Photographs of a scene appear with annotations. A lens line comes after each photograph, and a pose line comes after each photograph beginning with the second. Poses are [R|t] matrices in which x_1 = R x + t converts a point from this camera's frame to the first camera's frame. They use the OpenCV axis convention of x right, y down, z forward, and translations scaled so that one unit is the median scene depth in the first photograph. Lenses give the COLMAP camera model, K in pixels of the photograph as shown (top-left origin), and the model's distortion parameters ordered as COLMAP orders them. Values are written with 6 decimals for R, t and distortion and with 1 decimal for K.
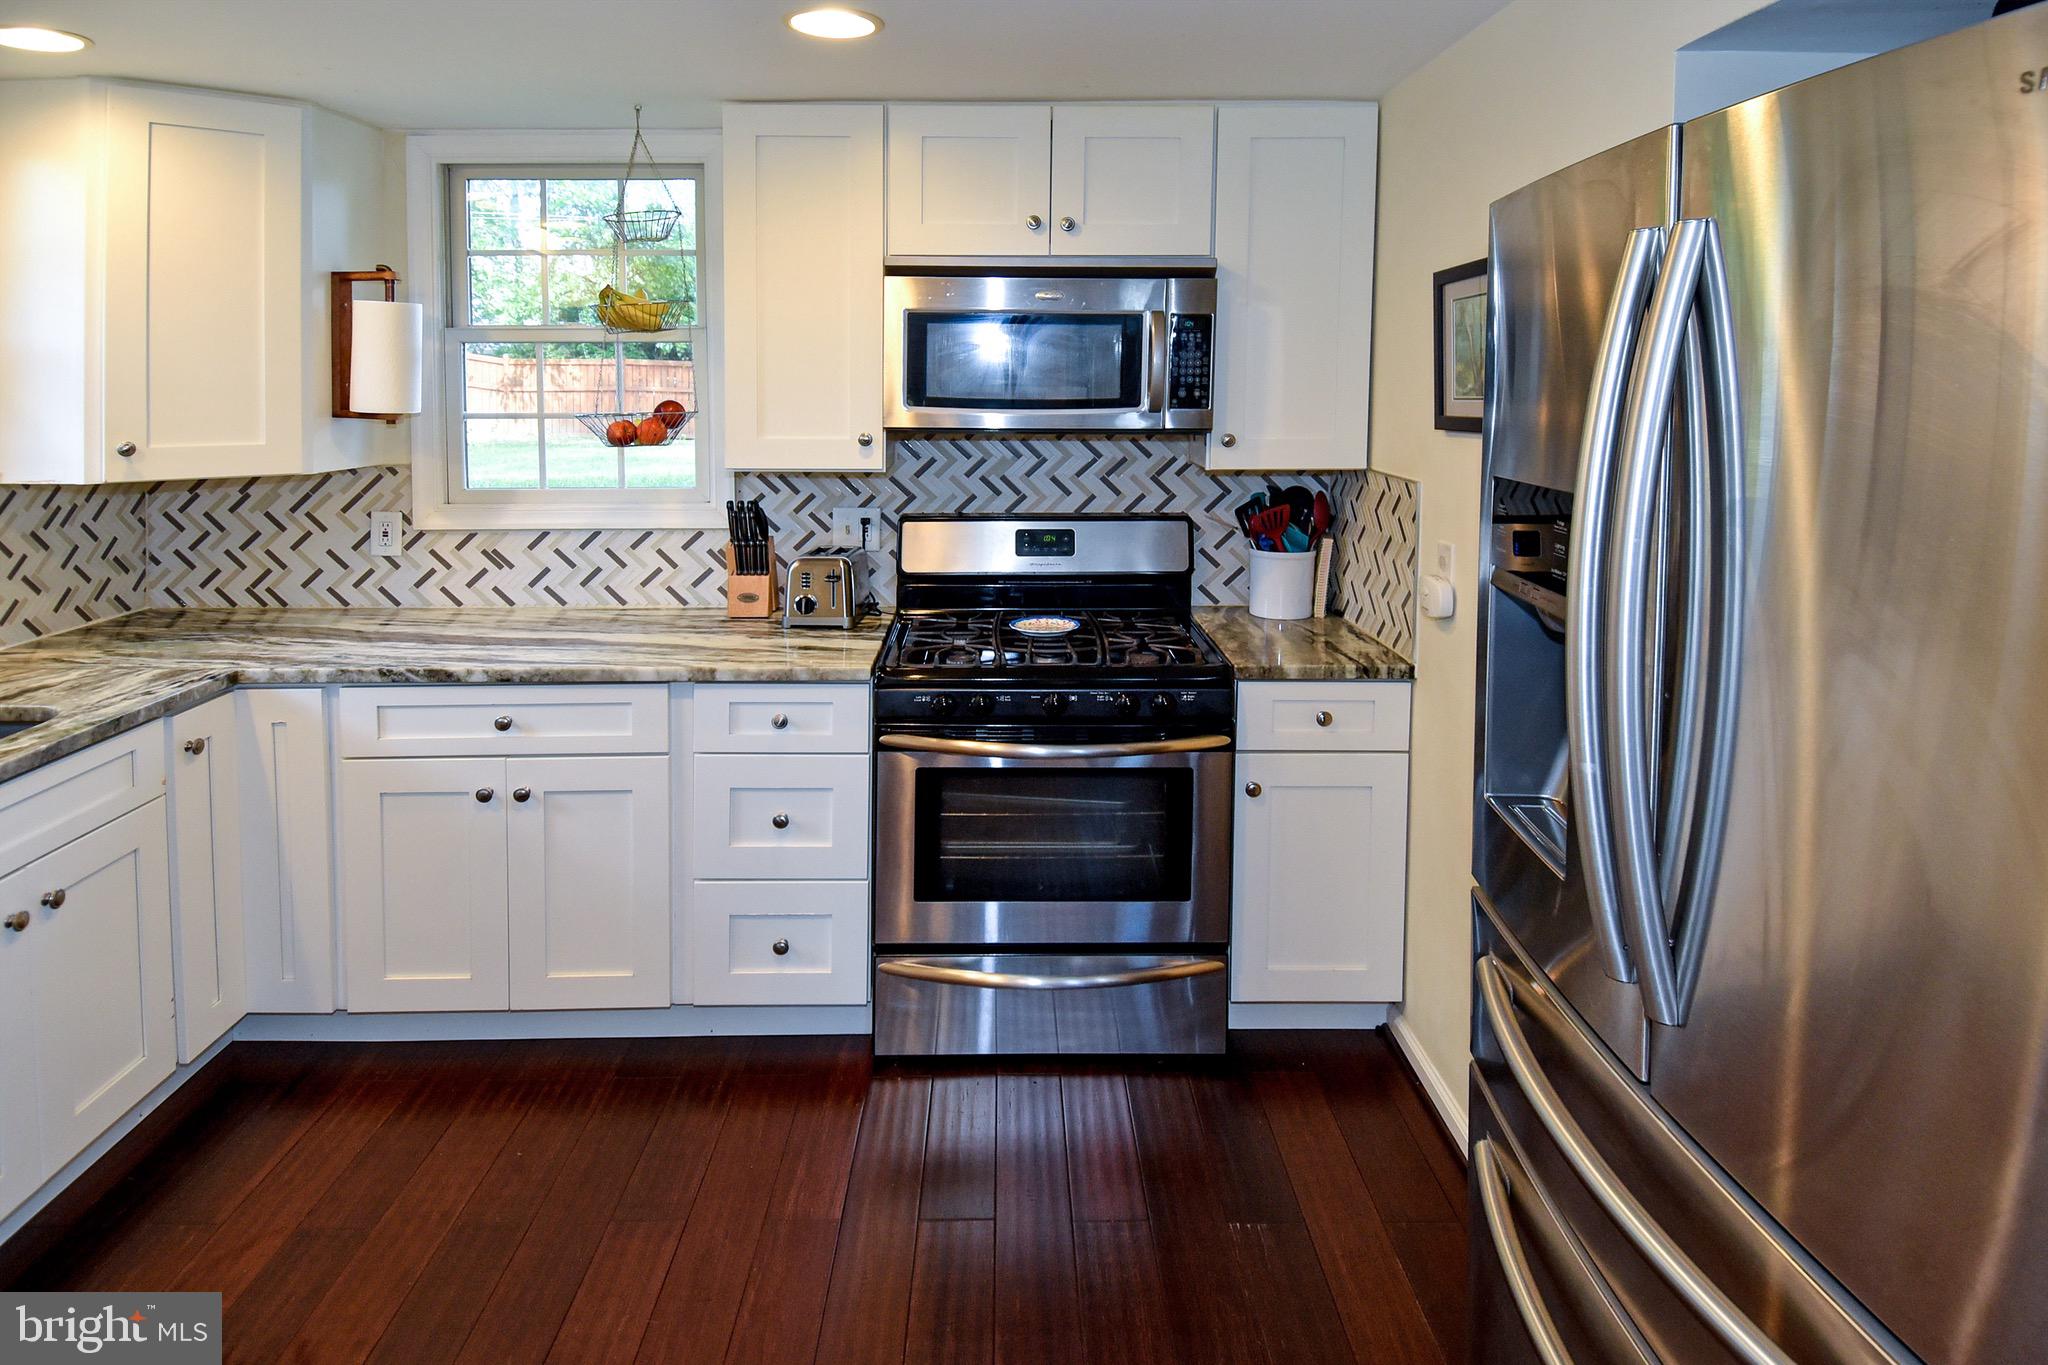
lens RADIAL K [[1180.0, 0, 1032.0], [0, 1180.0, 581.3], [0, 0, 1]] dist [0.049516, -0.070391]
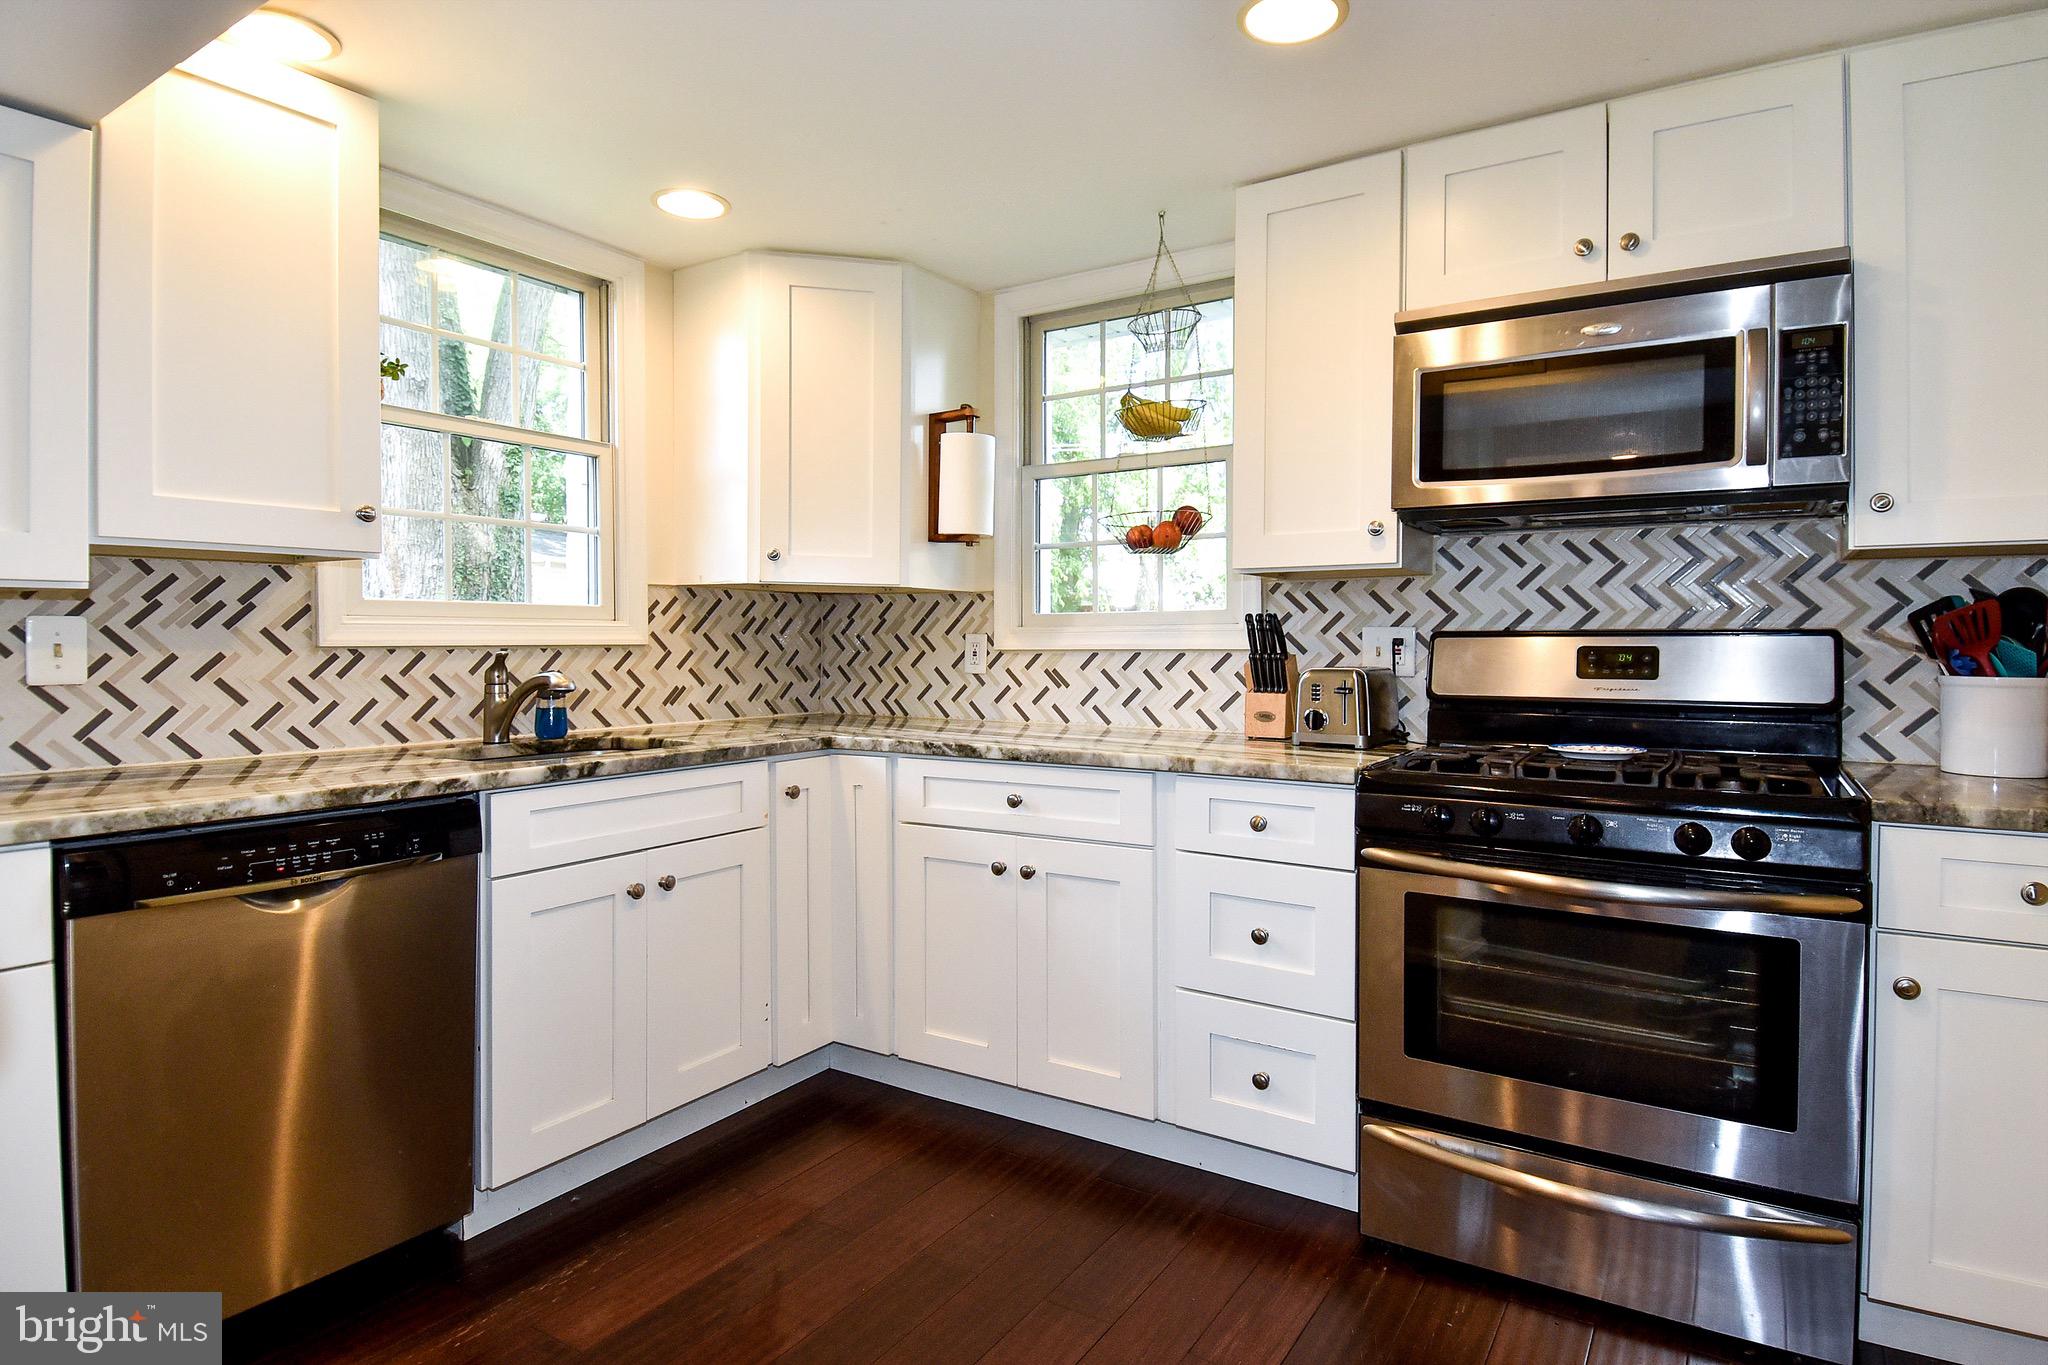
lens RADIAL K [[1109.7, 0, 1022.2], [0, 1109.7, 725.1], [0, 0, 1]] dist [0.048441, -0.054995]
pose [[0.829506, 0.034349, -0.557440, 0.108843], [-0.088442, 0.993591, -0.070384, 0.106963], [0.551450, 0.107685, 0.827228, 0.138999]]
